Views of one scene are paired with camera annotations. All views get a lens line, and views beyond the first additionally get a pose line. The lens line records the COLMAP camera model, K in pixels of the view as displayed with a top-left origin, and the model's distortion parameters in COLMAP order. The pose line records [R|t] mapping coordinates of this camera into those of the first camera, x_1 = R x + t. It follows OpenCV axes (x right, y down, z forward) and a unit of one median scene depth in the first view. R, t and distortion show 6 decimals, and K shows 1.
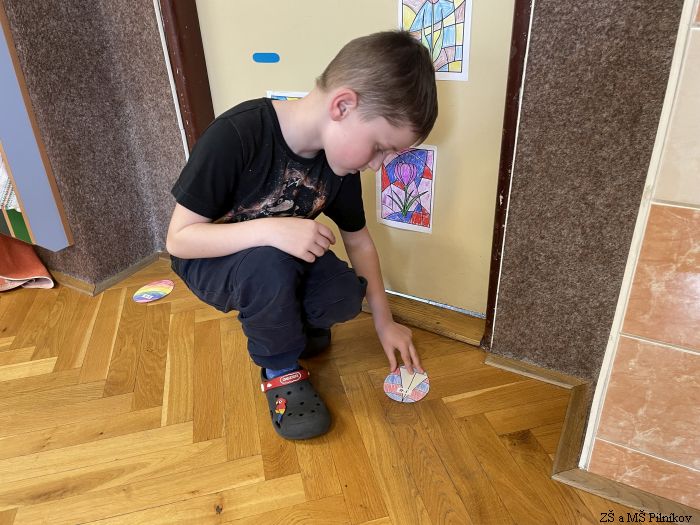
lens RADIAL K [[528.2, 0, 353.5], [0, 528.2, 261.7], [0, 0, 1]] dist [0.023525, -0.049174]
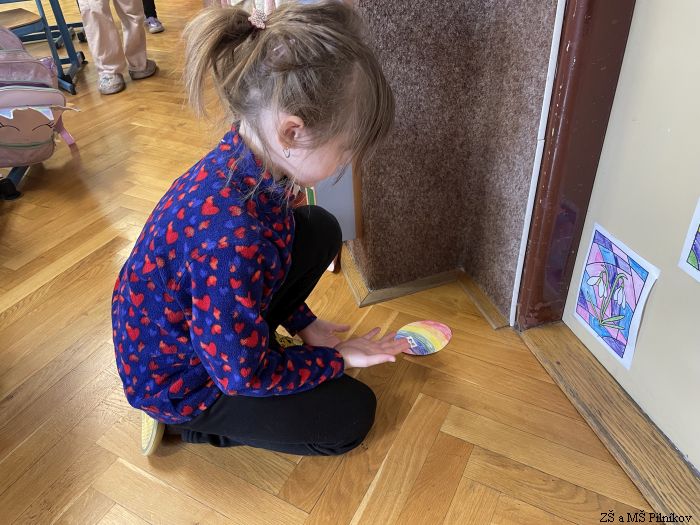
lens RADIAL K [[528.2, 0, 349.9], [0, 528.2, 266.0], [0, 0, 1]] dist [0.023525, -0.049174]
pose [[0.733740, 0.401958, -0.547773, -0.088812], [-0.299033, 0.914991, 0.270869, -0.210330], [0.610086, -0.034945, 0.791565, 0.365047]]
